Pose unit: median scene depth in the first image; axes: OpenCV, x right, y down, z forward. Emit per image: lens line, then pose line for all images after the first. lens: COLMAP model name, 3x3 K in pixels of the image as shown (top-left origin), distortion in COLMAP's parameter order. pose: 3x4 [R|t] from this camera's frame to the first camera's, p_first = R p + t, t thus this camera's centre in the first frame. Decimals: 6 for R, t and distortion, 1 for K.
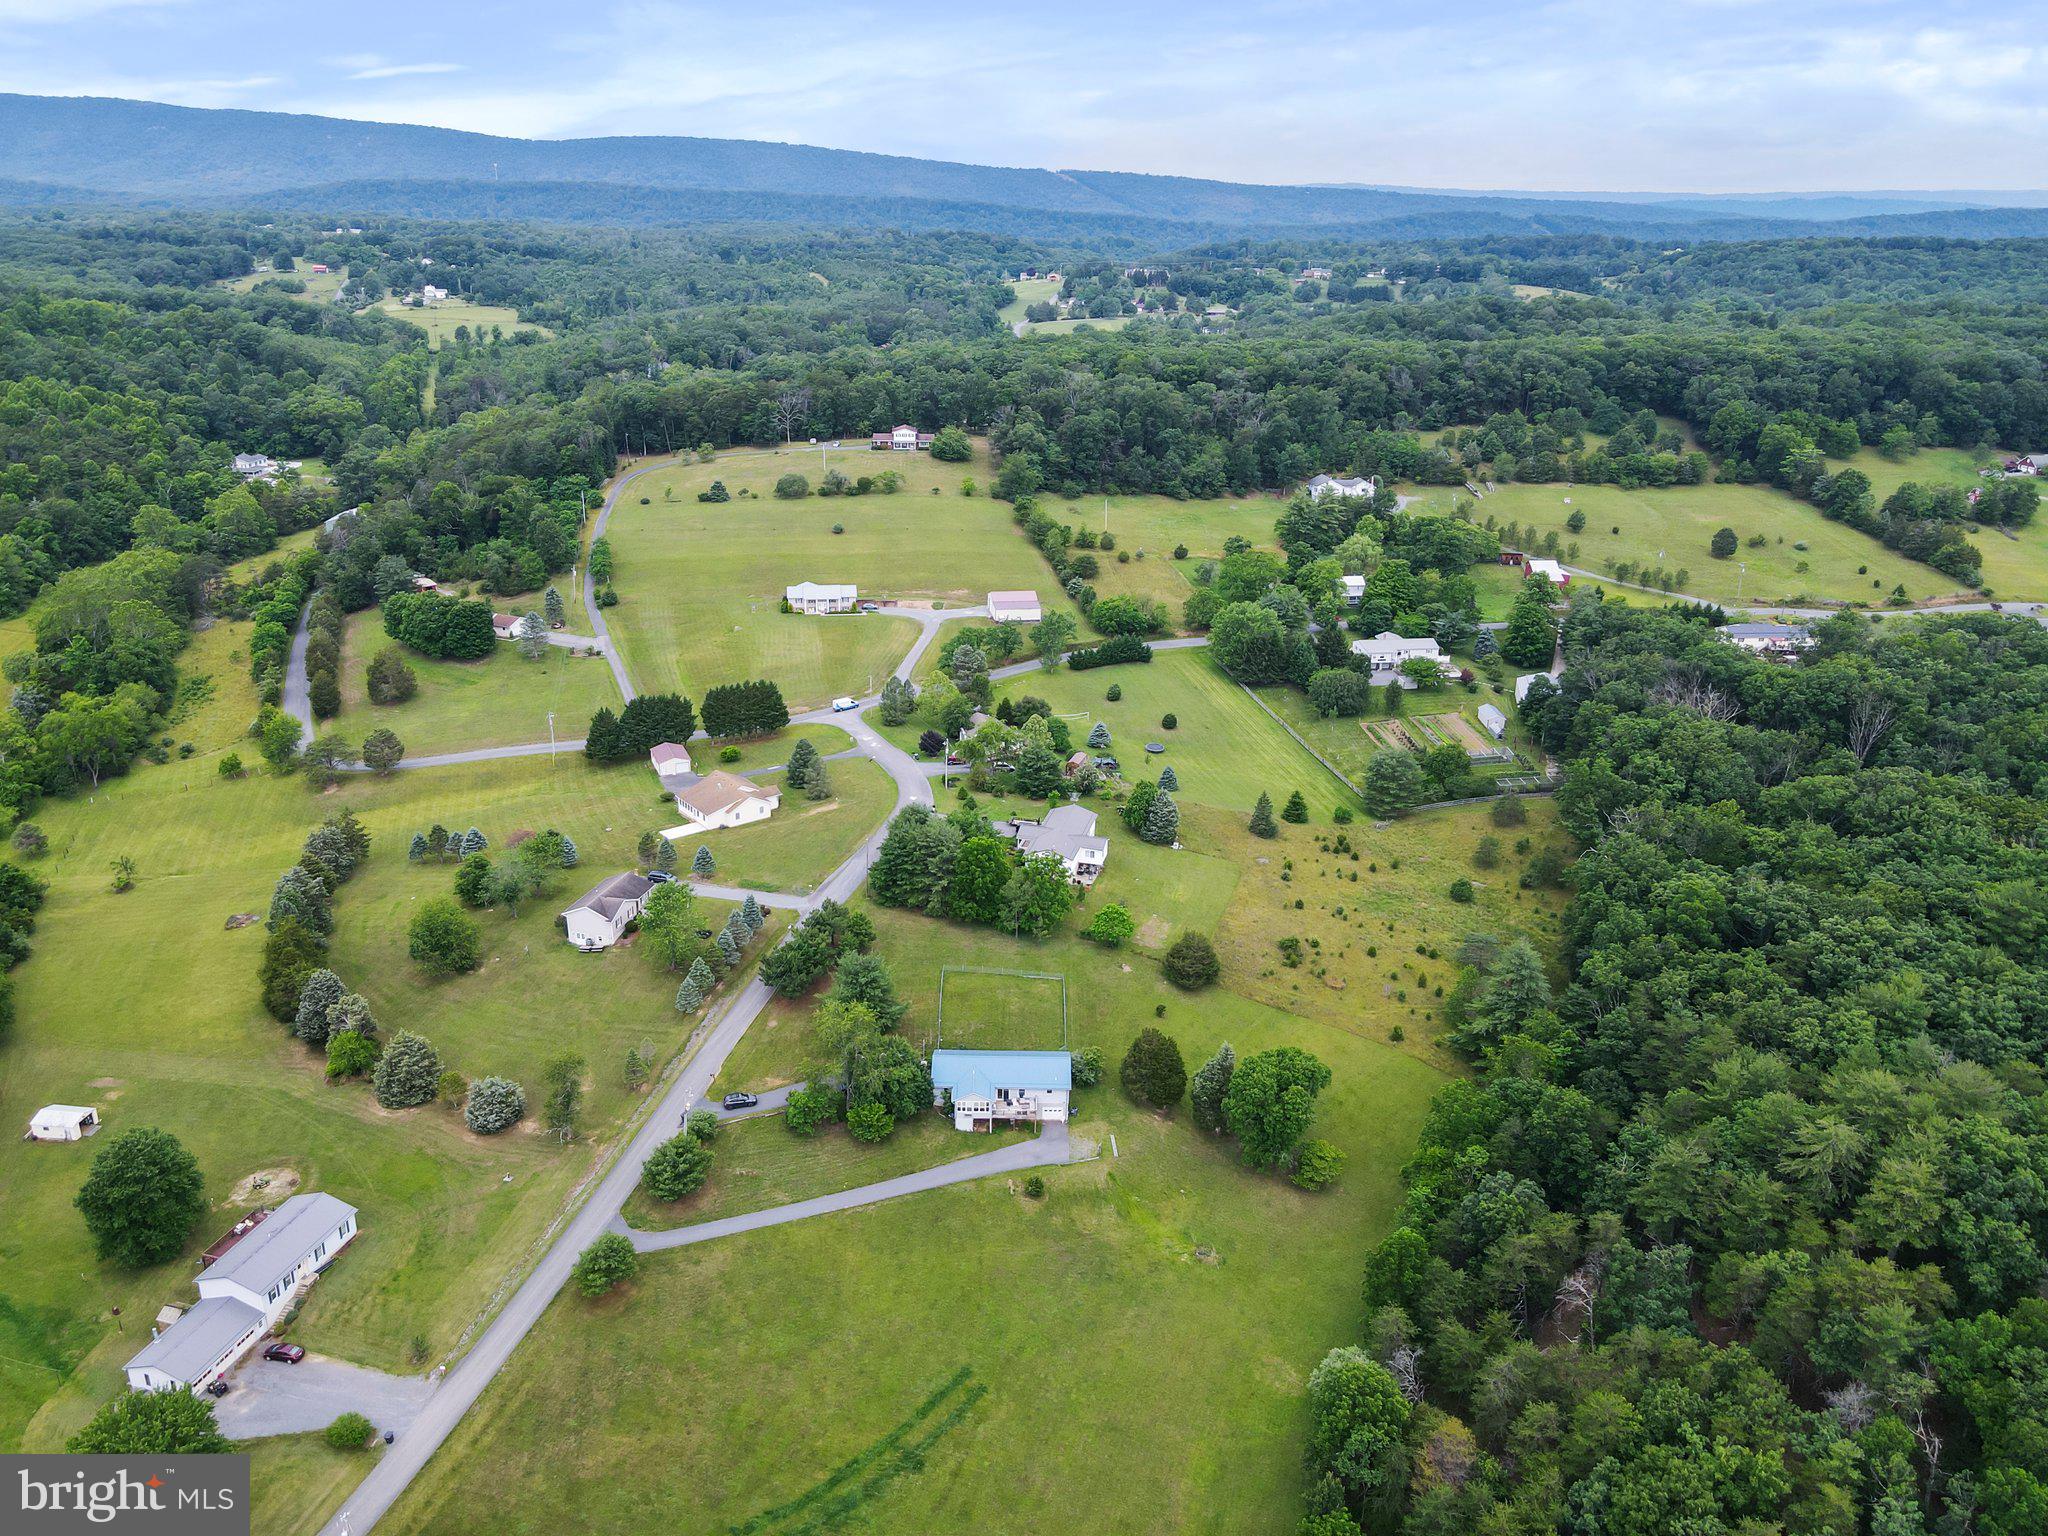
lens RADIAL K [[1508.2, 0, 1026.7], [0, 1508.2, 767.2], [0, 0, 1]] dist [0.002307, 0.050949]
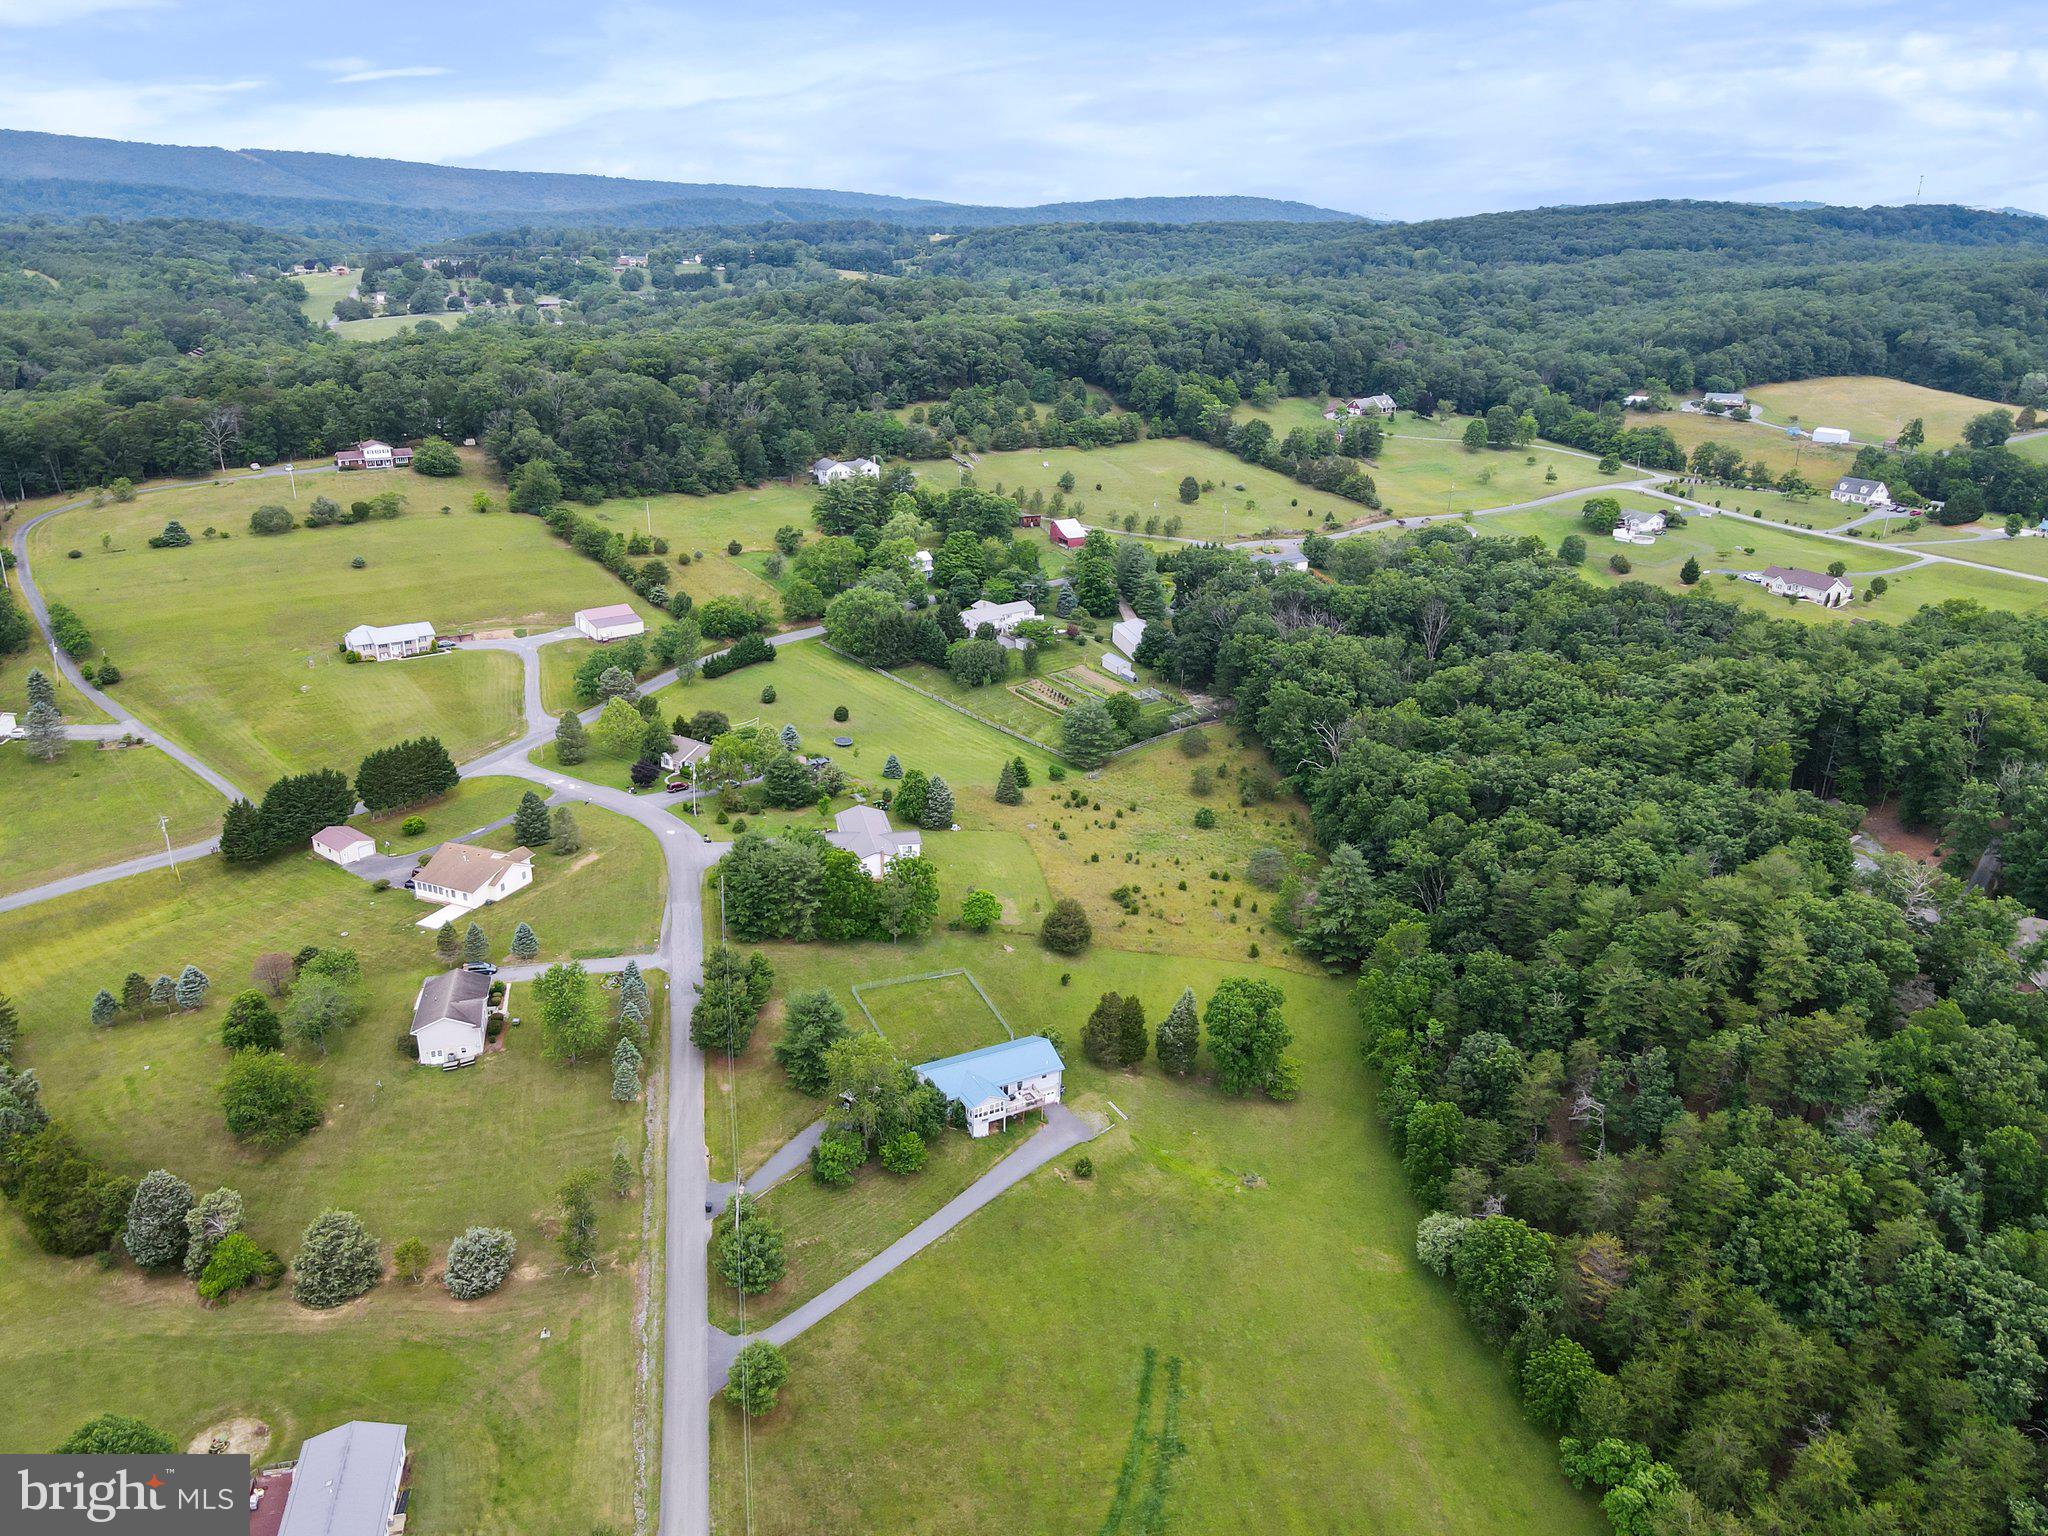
lens RADIAL K [[1507.0, 0, 1024.0], [0, 1507.0, 768.0], [0, 0, 1]] dist [0.000969, 0.071679]
pose [[0.885156, -0.169977, 0.433135, -0.230015], [0.166374, 0.984964, 0.046531, -0.021019], [-0.434532, 0.030875, 0.900127, 0.055442]]
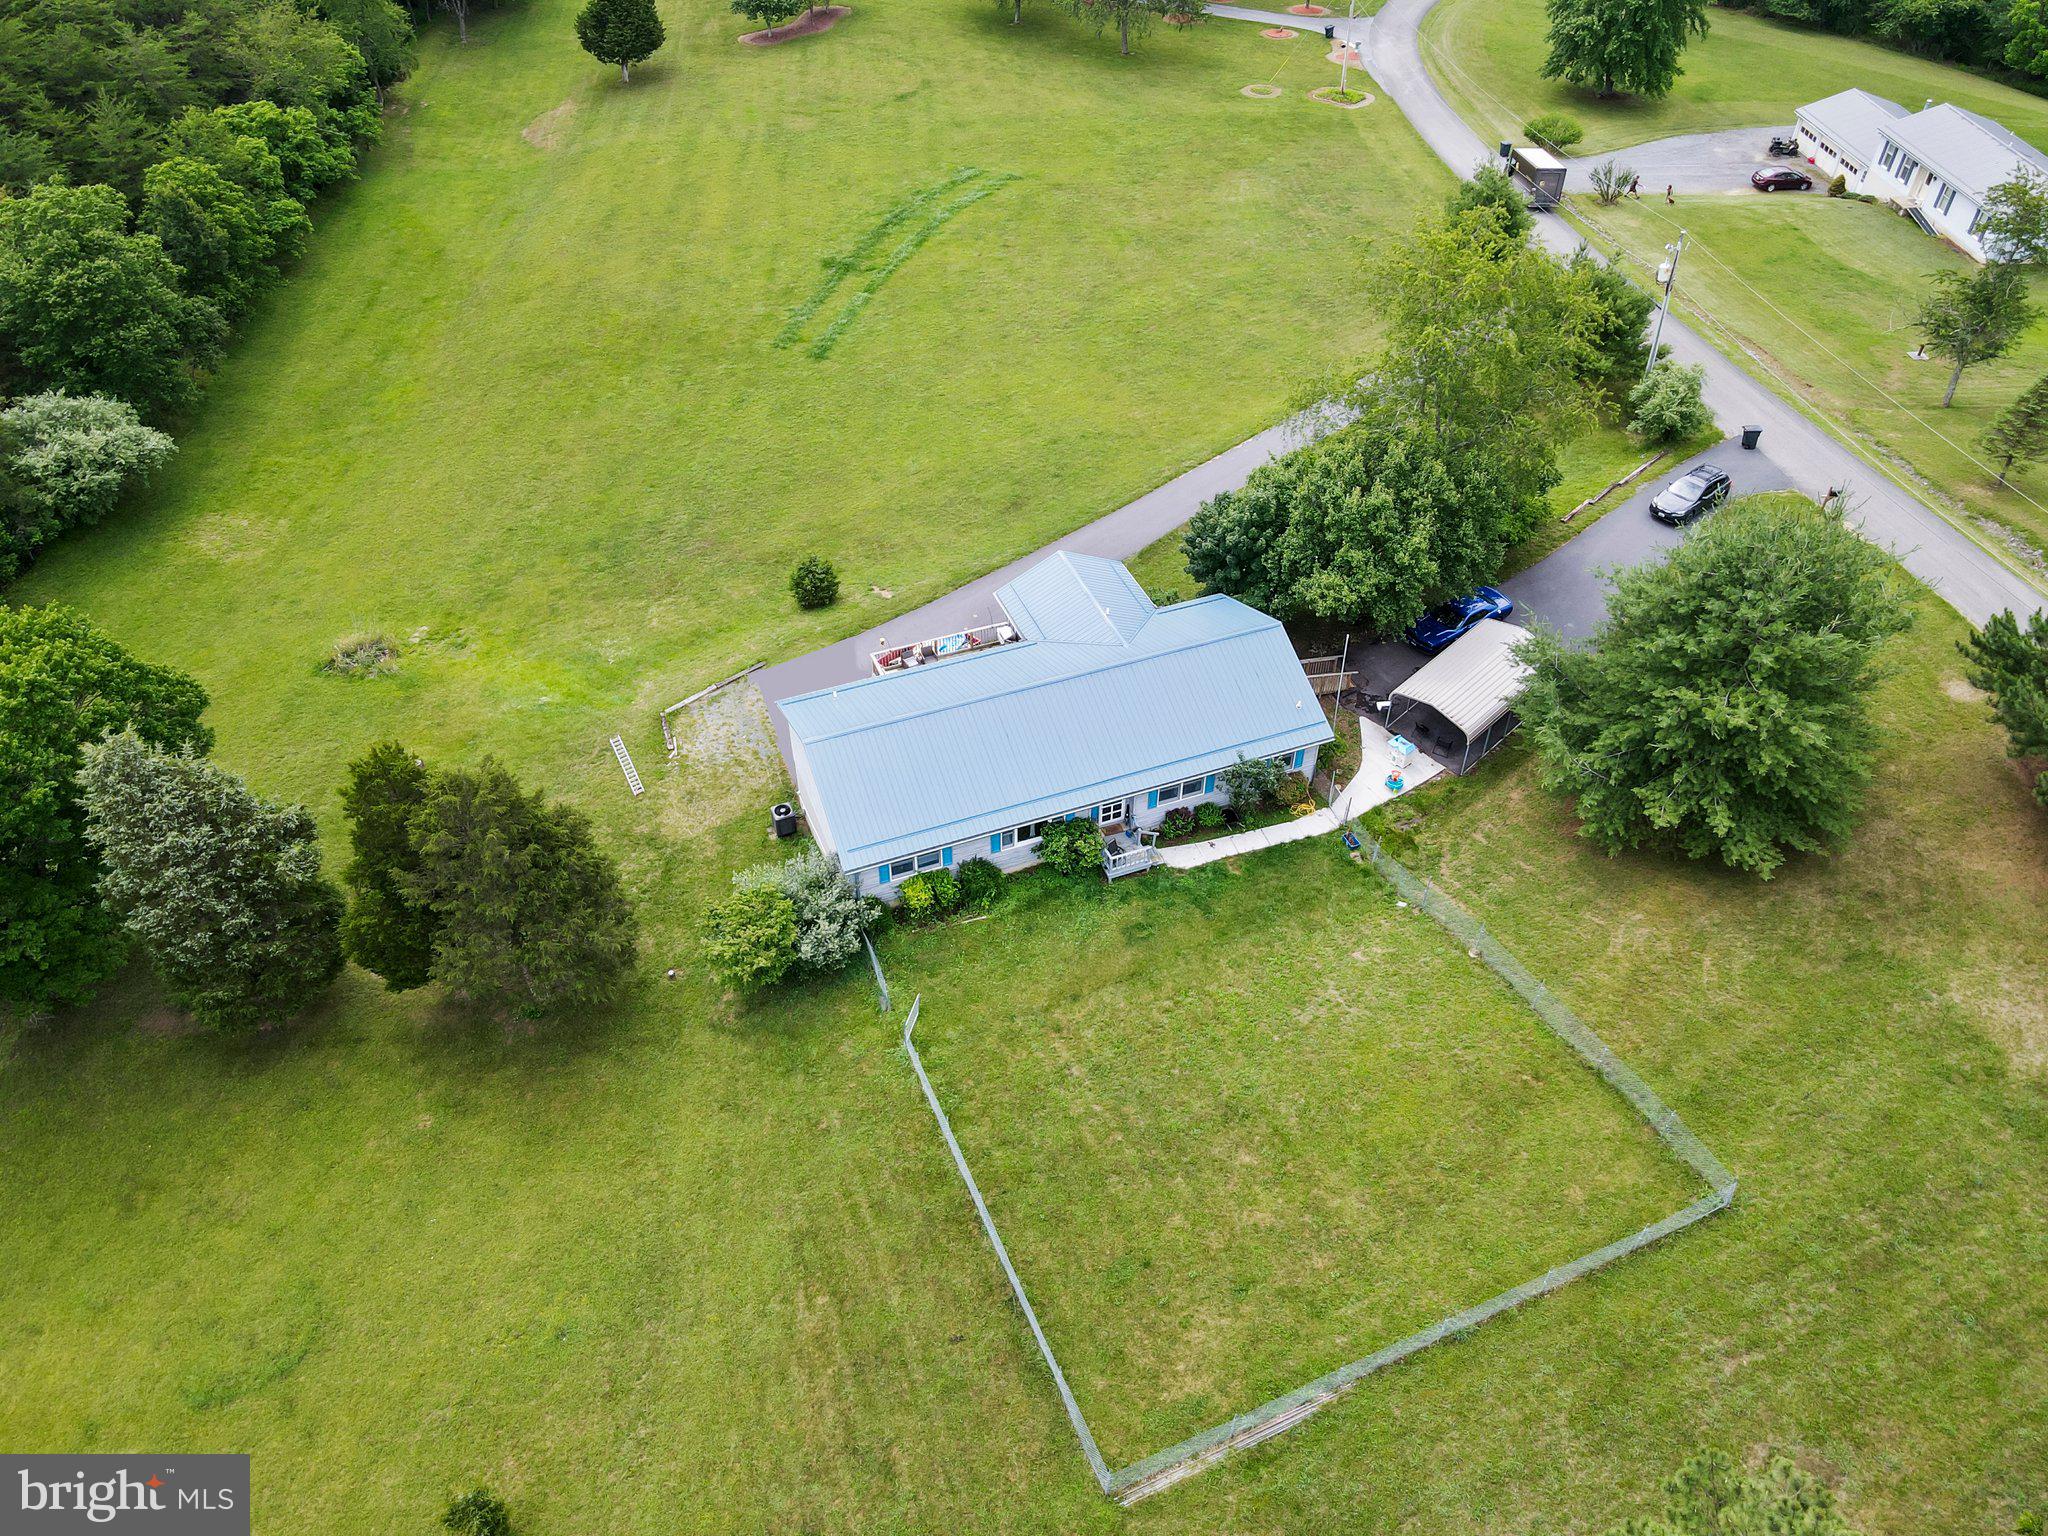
lens RADIAL K [[1506.0, 0, 1025.1], [0, 1506.0, 745.5], [0, 0, 1]] dist [0.016314, 0.010277]
pose [[-0.931653, 0.230811, -0.280622, 0.038716], [-0.148527, 0.462931, 0.873862, -0.021300], [0.331606, 0.855816, -0.397010, 0.655348]]
